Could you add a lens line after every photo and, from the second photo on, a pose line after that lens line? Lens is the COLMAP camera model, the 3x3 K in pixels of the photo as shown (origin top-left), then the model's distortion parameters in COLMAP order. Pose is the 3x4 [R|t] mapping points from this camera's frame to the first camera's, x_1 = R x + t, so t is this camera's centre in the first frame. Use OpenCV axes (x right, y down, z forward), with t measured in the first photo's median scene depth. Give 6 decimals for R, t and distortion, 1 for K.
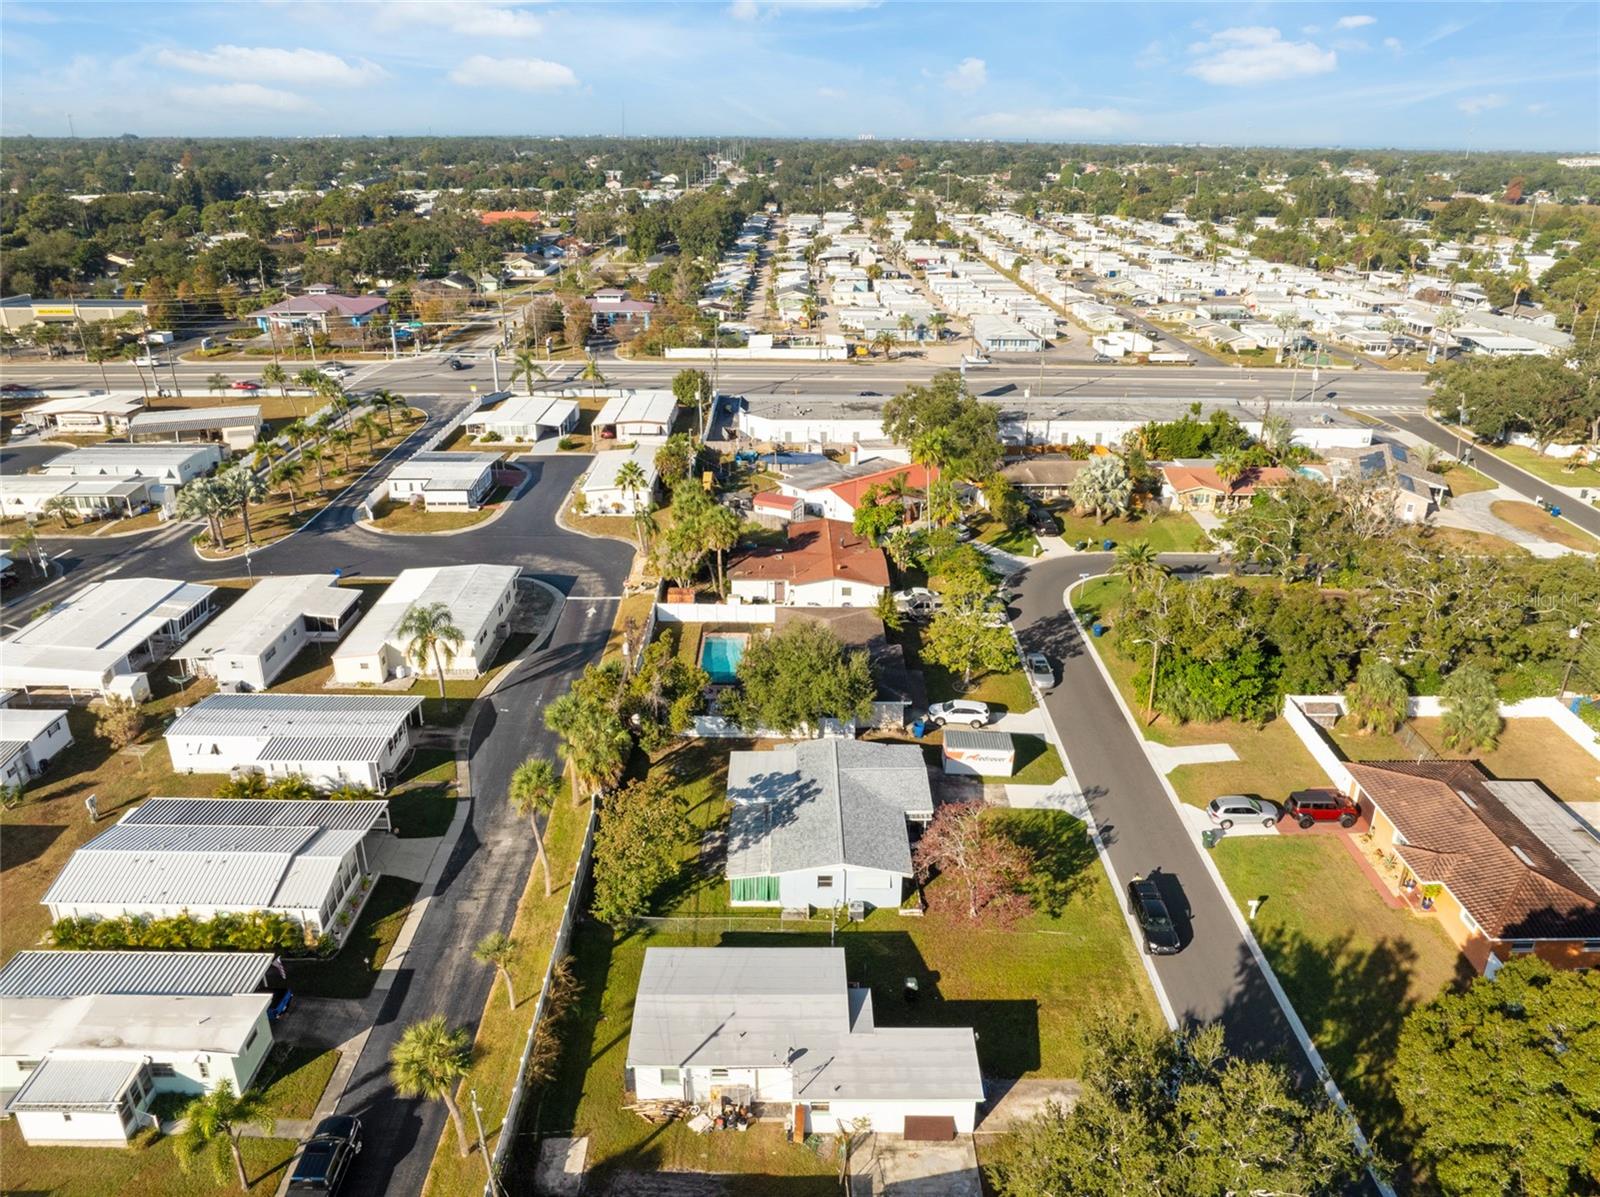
lens RADIAL K [[1113.0, 0, 800.0], [0, 1113.0, 598.5], [0, 0, 1]] dist [-0.027250, 0.000045]
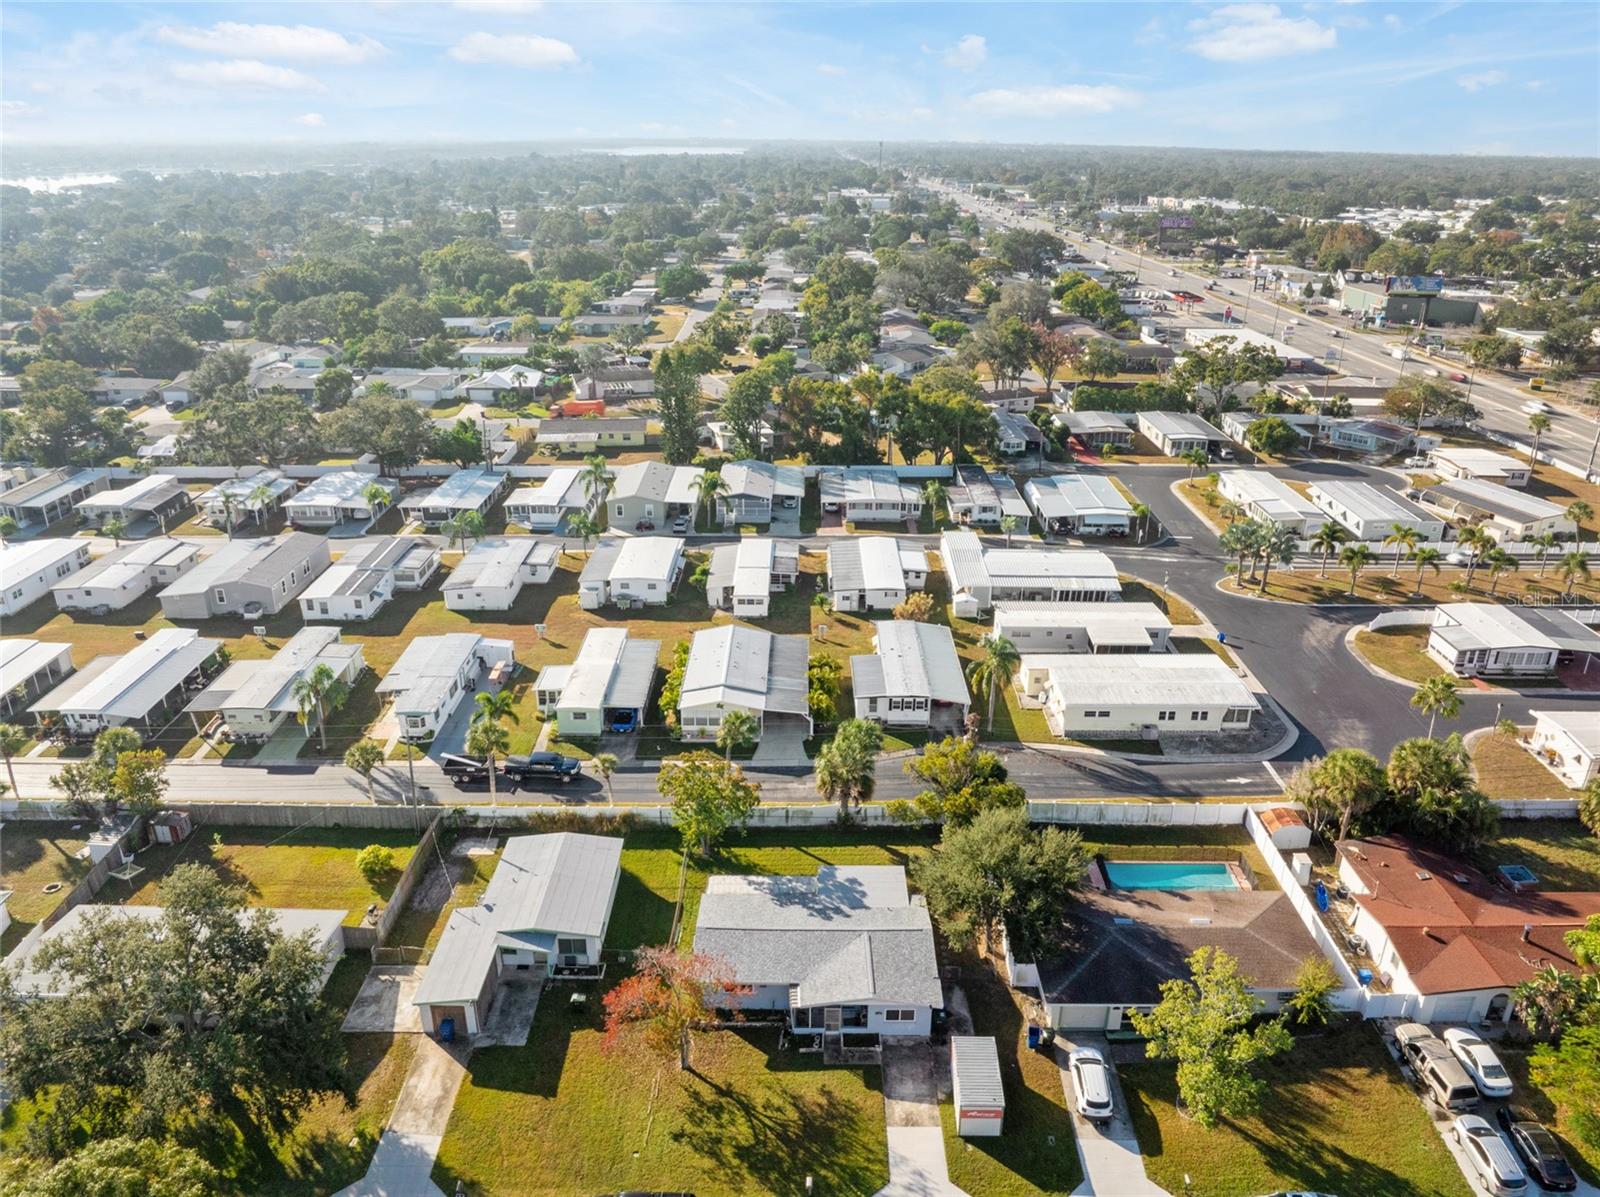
lens RADIAL K [[1133.9, 0, 807.1], [0, 1133.9, 594.5], [0, 0, 1]] dist [-0.031490, 0.001728]
pose [[-0.001136, 0.373700, -0.927549, 0.821866], [-0.401866, 0.849185, 0.342620, -0.396059], [0.915698, 0.373140, 0.149213, 0.723306]]
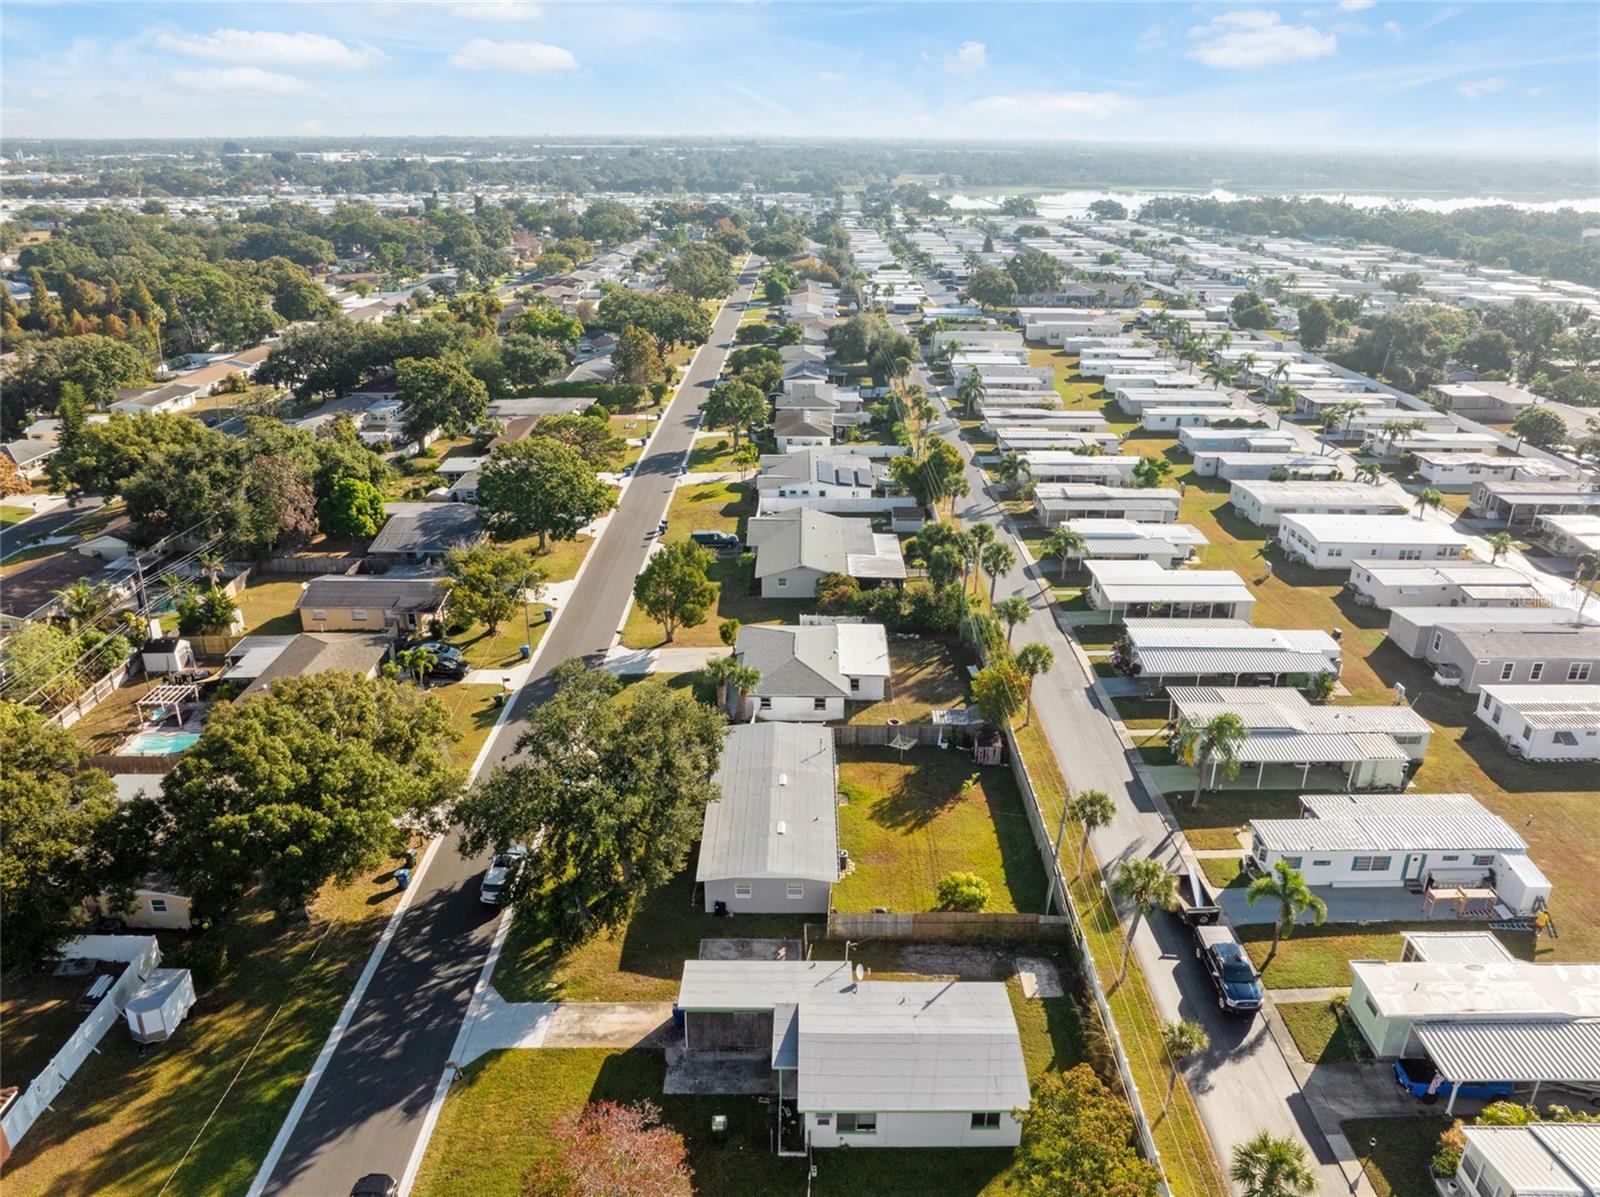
lens RADIAL K [[1133.9, 0, 807.1], [0, 1133.9, 594.5], [0, 0, 1]] dist [-0.031490, 0.001728]
pose [[-0.999869, -0.014476, -0.007255, 0.026314], [-0.015310, 0.699273, 0.714691, -0.450734], [-0.005273, 0.714708, -0.699403, 1.072741]]
